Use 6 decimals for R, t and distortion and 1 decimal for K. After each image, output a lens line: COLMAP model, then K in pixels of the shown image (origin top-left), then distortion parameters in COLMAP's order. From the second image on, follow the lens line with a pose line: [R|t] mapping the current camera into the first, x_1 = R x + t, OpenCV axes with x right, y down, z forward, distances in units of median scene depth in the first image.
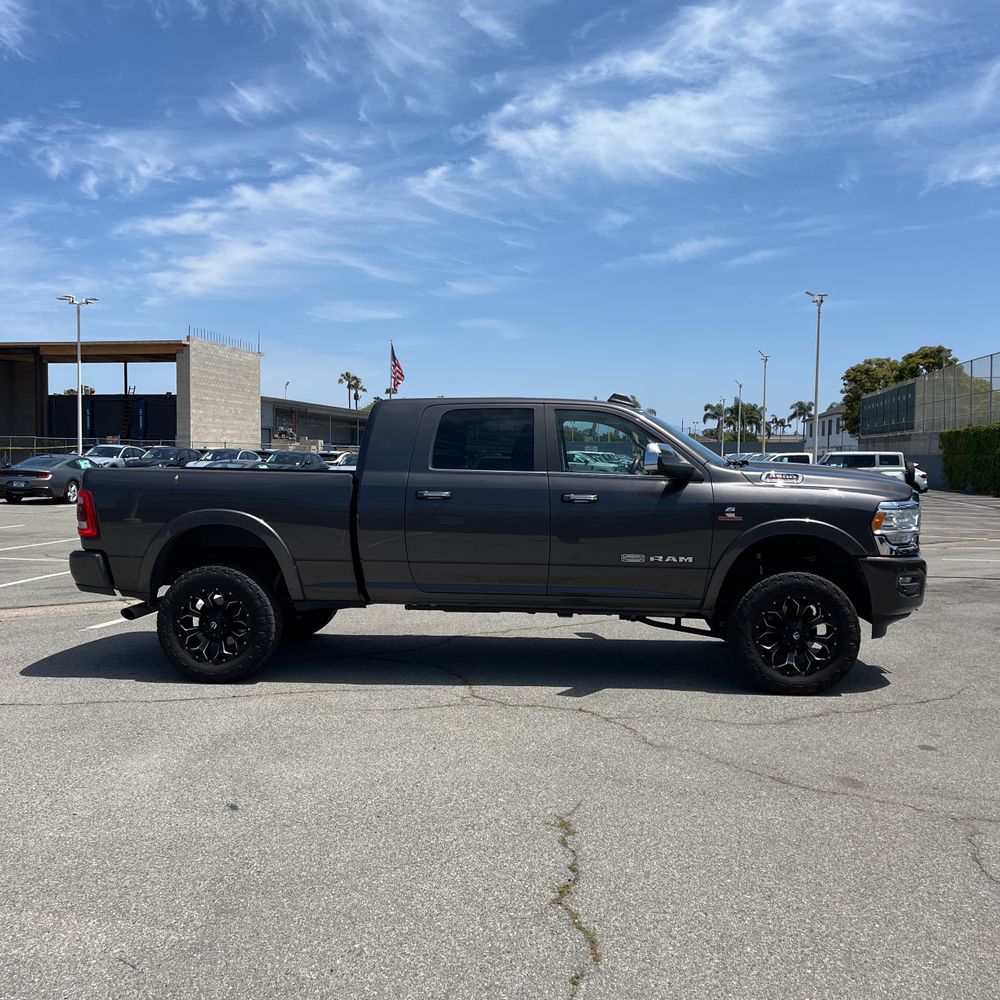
lens RADIAL K [[1017.6, 0, 474.6], [0, 1017.6, 484.4], [0, 0, 1]] dist [0.063374, 0.000943]
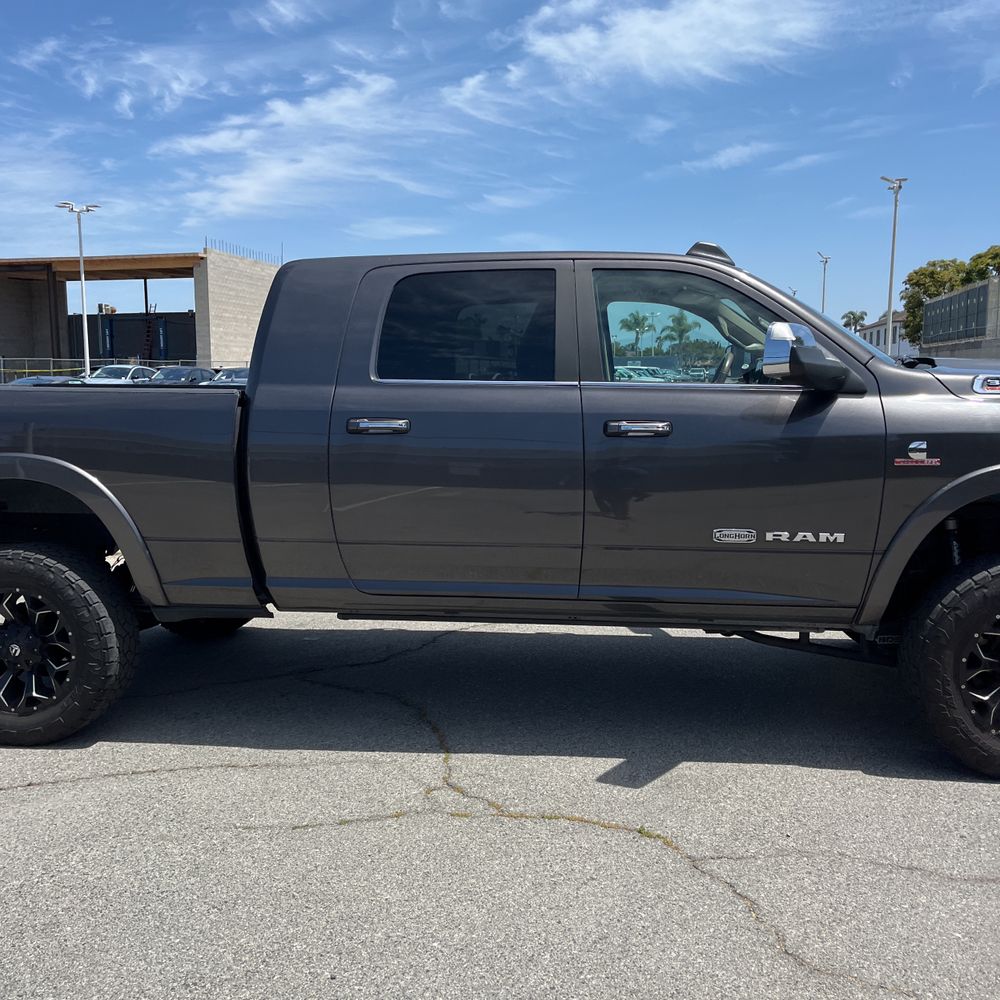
lens RADIAL K [[1017.2, 0, 495.8], [0, 1017.2, 499.7], [0, 0, 1]] dist [0.028944, 0.004098]
pose [[0.999744, -0.011368, -0.019560, 0.029877], [0.013172, 0.995418, 0.094709, -0.000887], [0.018393, -0.094943, 0.995313, 0.362191]]
